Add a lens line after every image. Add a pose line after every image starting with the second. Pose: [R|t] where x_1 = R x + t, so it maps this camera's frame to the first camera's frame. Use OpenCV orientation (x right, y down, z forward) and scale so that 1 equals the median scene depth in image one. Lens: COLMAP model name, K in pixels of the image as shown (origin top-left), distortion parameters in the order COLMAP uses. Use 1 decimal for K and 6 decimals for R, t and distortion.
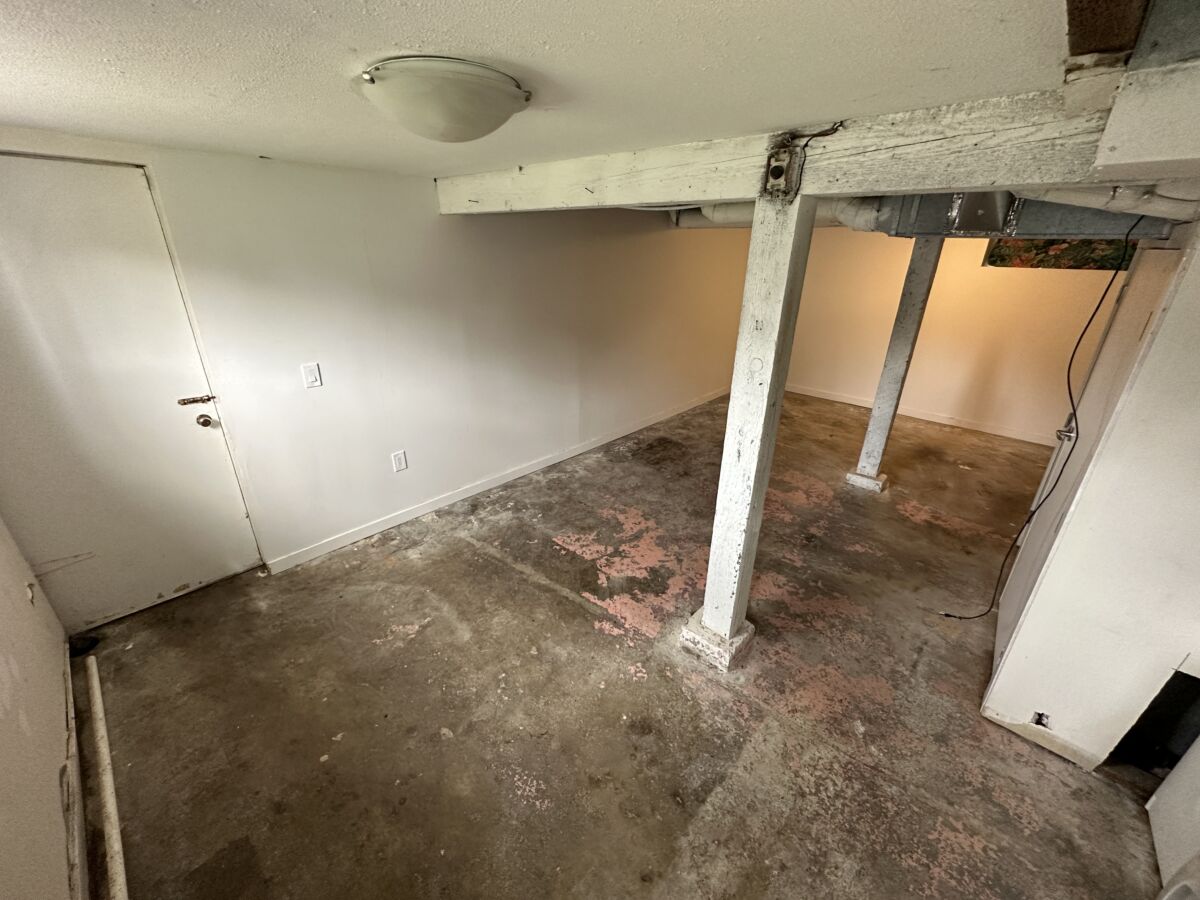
lens RADIAL K [[477.8, 0, 598.8], [0, 477.8, 449.1], [0, 0, 1]] dist [0.000890, 0.001412]
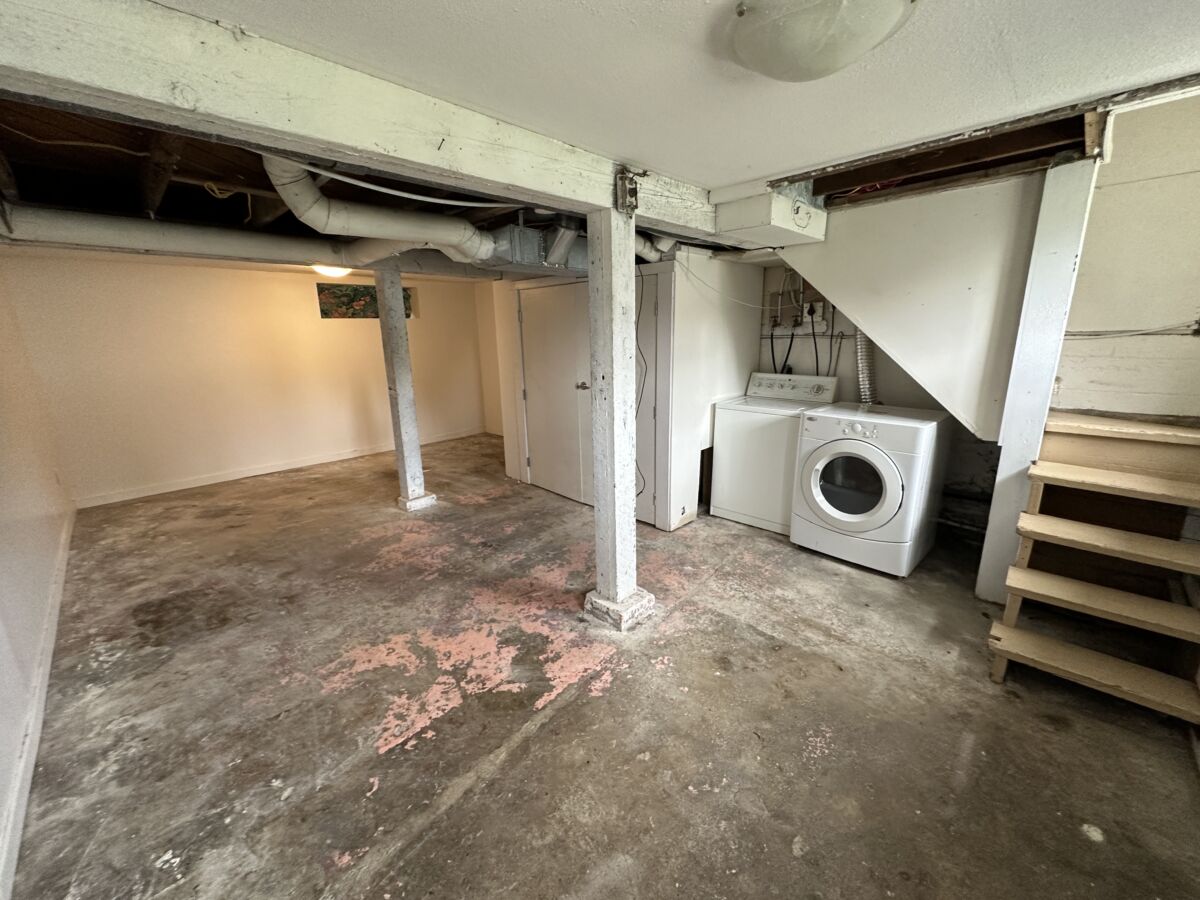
lens RADIAL K [[477.8, 0, 599.4], [0, 477.8, 448.1], [0, 0, 1]] dist [0.000890, 0.001412]
pose [[0.025066, -0.253378, 0.967043, -0.562128], [0.413931, 0.883157, 0.220669, -0.142338], [-0.909963, 0.394758, 0.127019, 0.608225]]
